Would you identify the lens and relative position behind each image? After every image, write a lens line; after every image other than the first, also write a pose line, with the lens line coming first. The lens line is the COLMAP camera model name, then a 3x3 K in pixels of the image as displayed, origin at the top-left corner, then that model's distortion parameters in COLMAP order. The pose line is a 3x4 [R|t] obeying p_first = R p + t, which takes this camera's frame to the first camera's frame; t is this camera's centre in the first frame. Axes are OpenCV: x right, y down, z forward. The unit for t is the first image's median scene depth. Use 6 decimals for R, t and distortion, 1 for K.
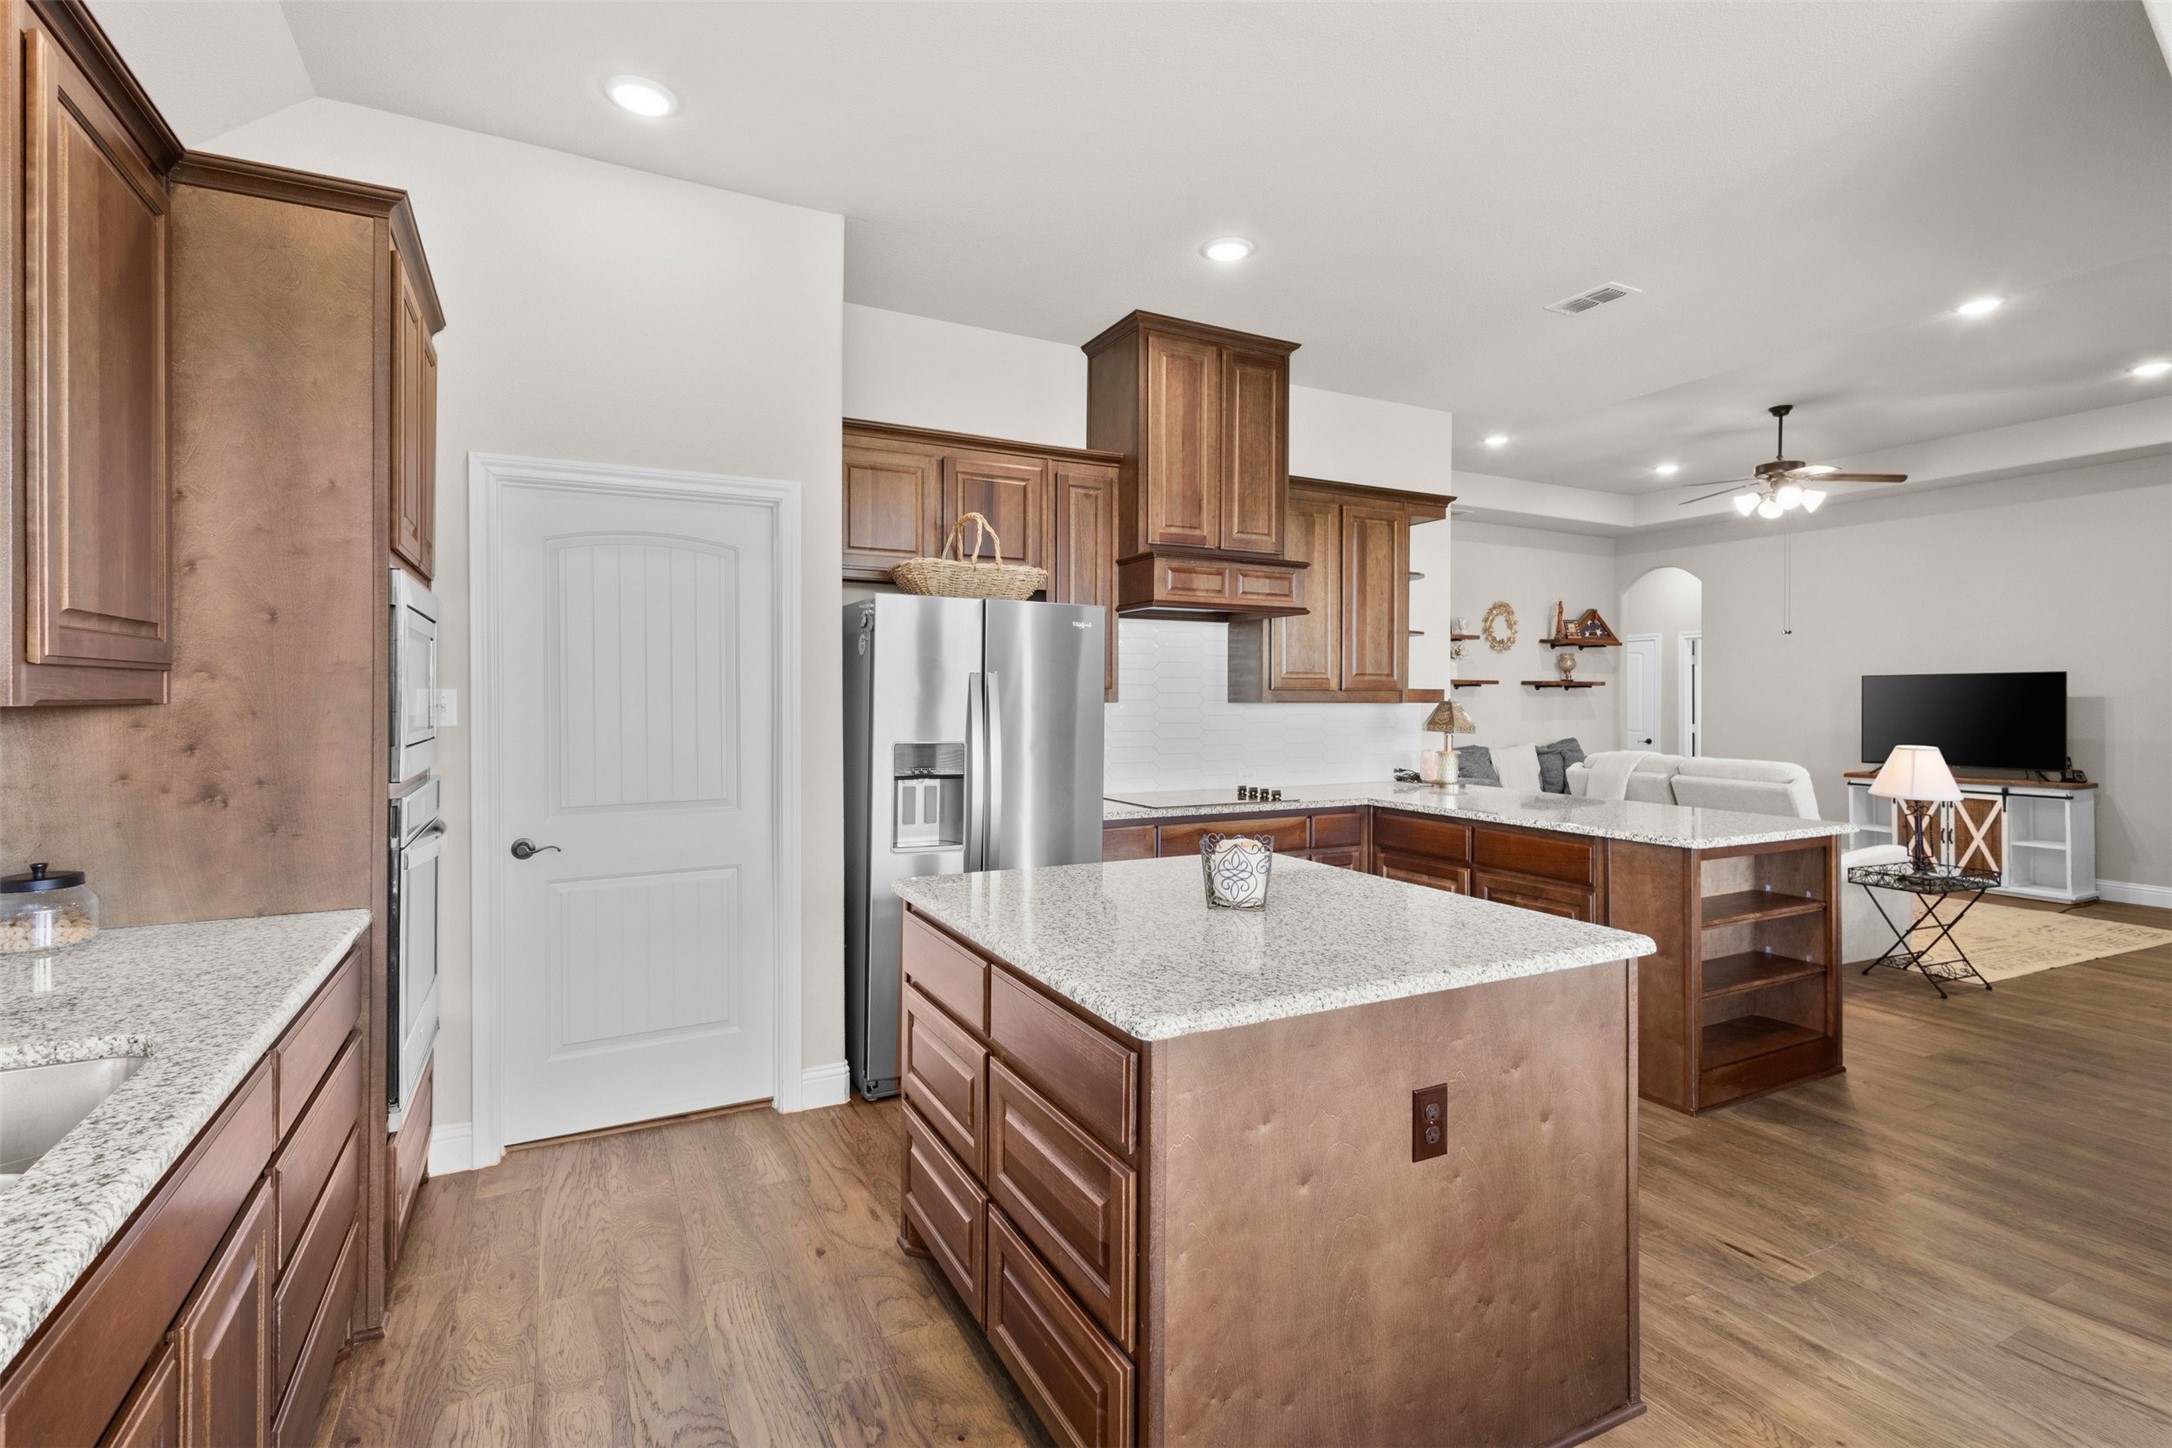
lens RADIAL K [[1006.7, 0, 1082.0], [0, 1006.7, 710.9], [0, 0, 1]] dist [0.008689, -0.001406]
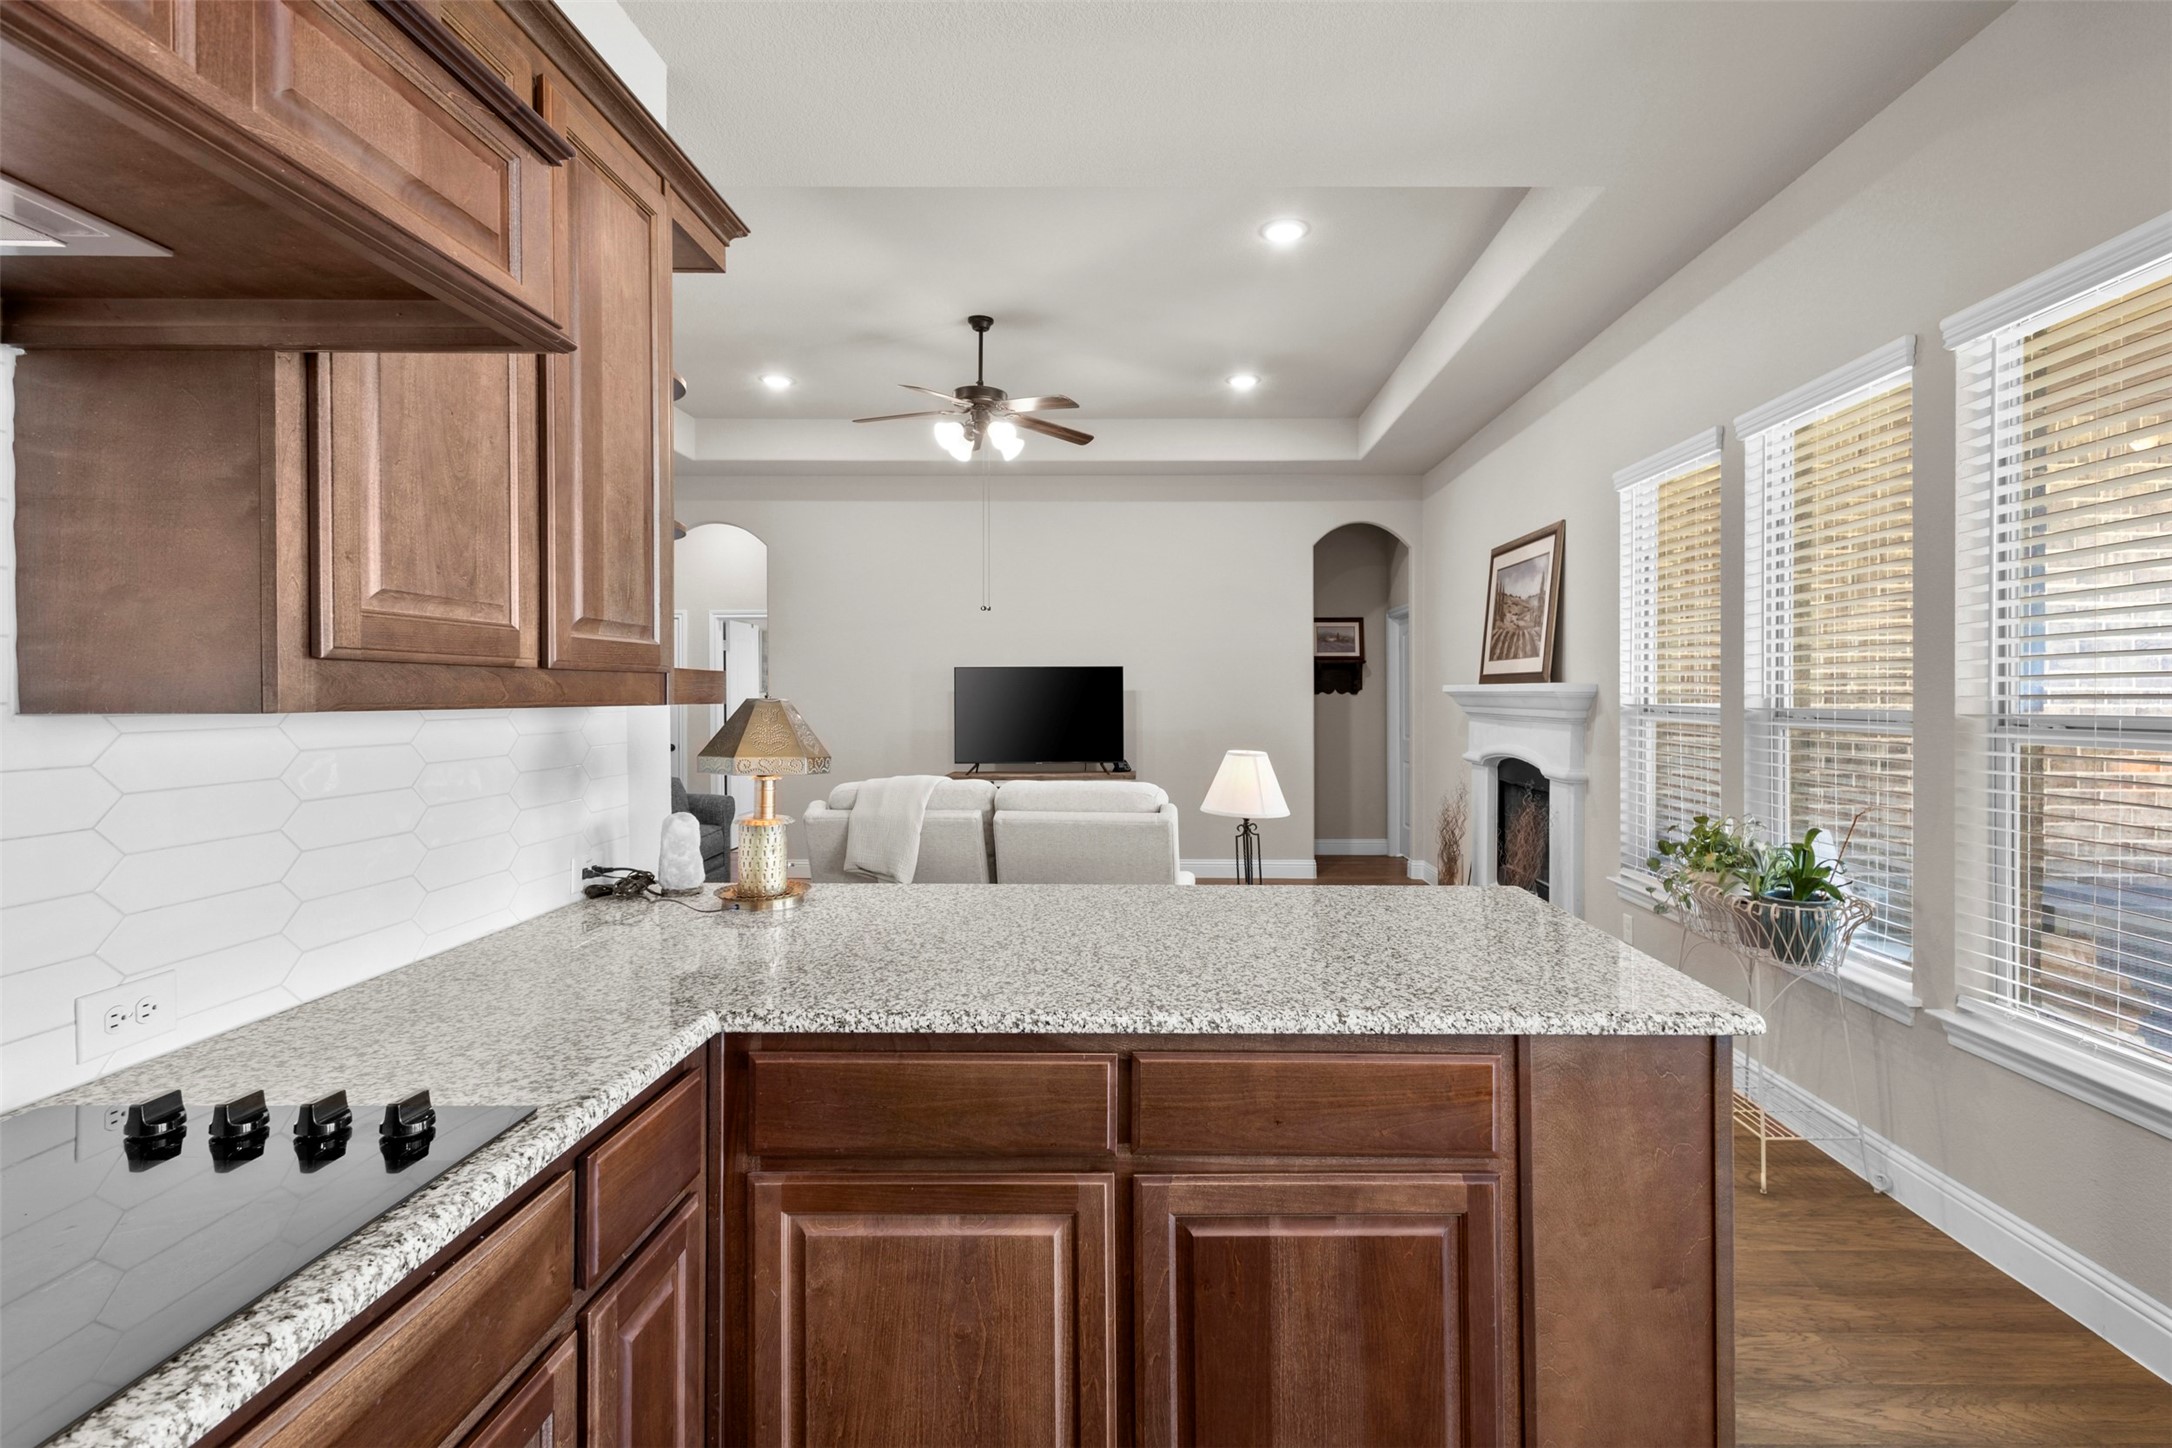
lens RADIAL K [[1006.7, 0, 1126.9], [0, 1006.7, 705.0], [0, 0, 1]] dist [0.008689, -0.001406]
pose [[0.457810, -0.012519, 0.888962, 0.044512], [0.011815, 0.999898, 0.007997, -0.006641], [-0.888972, 0.006842, 0.457911, 0.511084]]
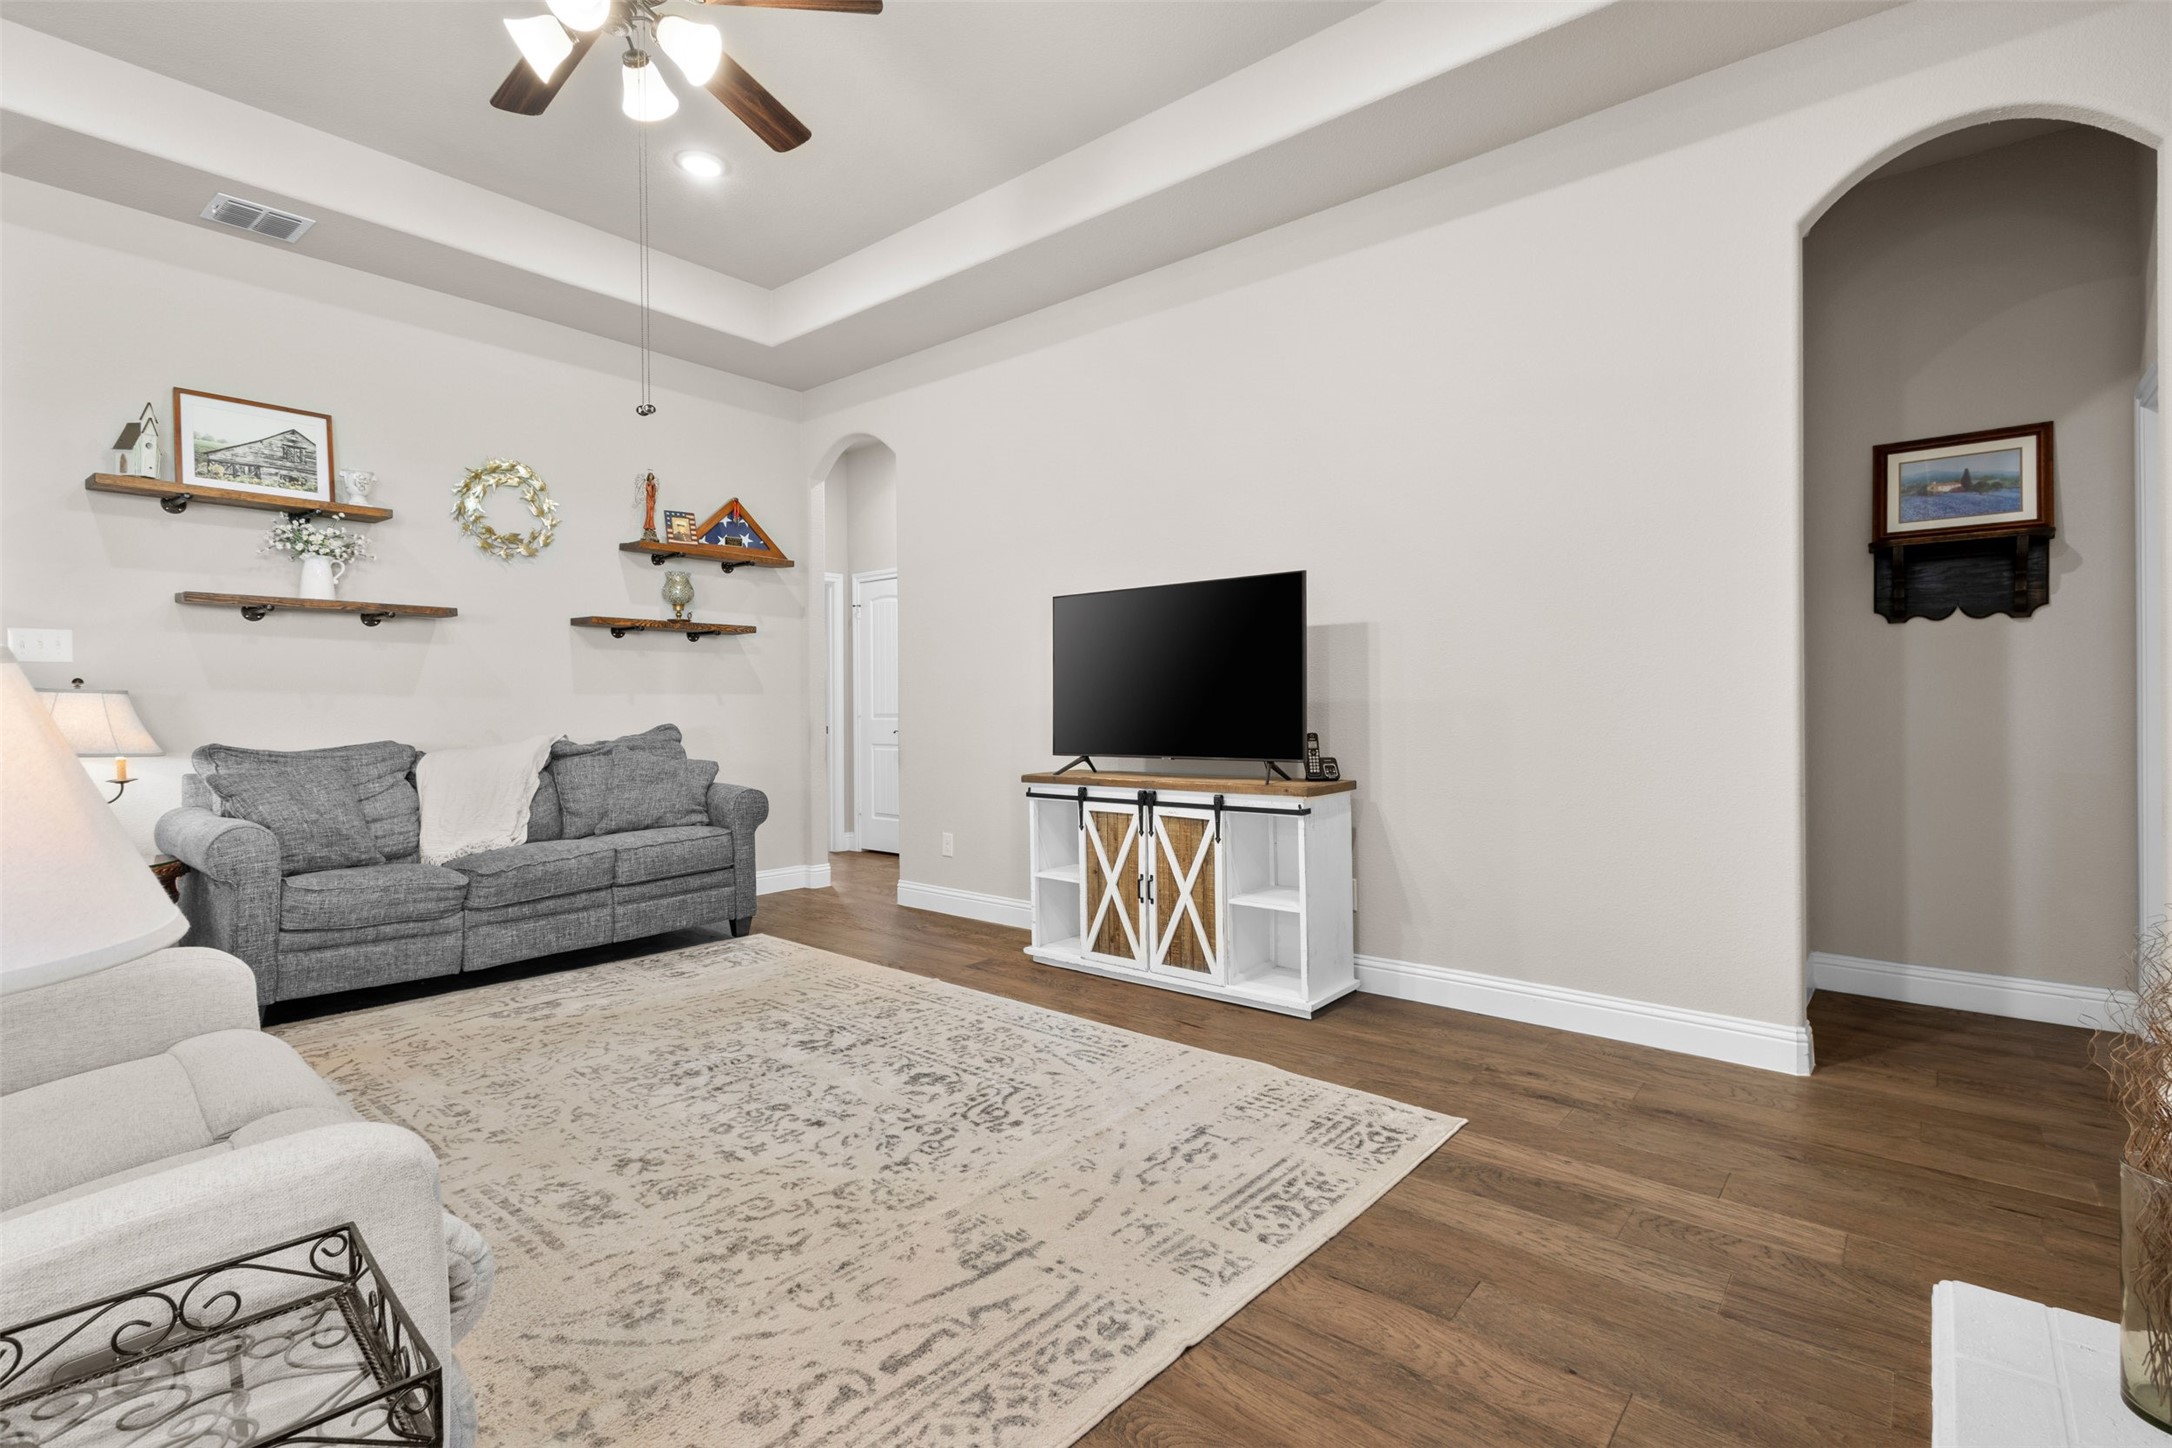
lens RADIAL K [[1006.7, 0, 1097.8], [0, 1006.7, 716.2], [0, 0, 1]] dist [0.008689, -0.001406]
pose [[0.915062, -0.013245, 0.403095, 0.654156], [0.013853, 0.999903, 0.001408, 0.034140], [-0.403074, 0.004296, 0.915157, 0.557862]]
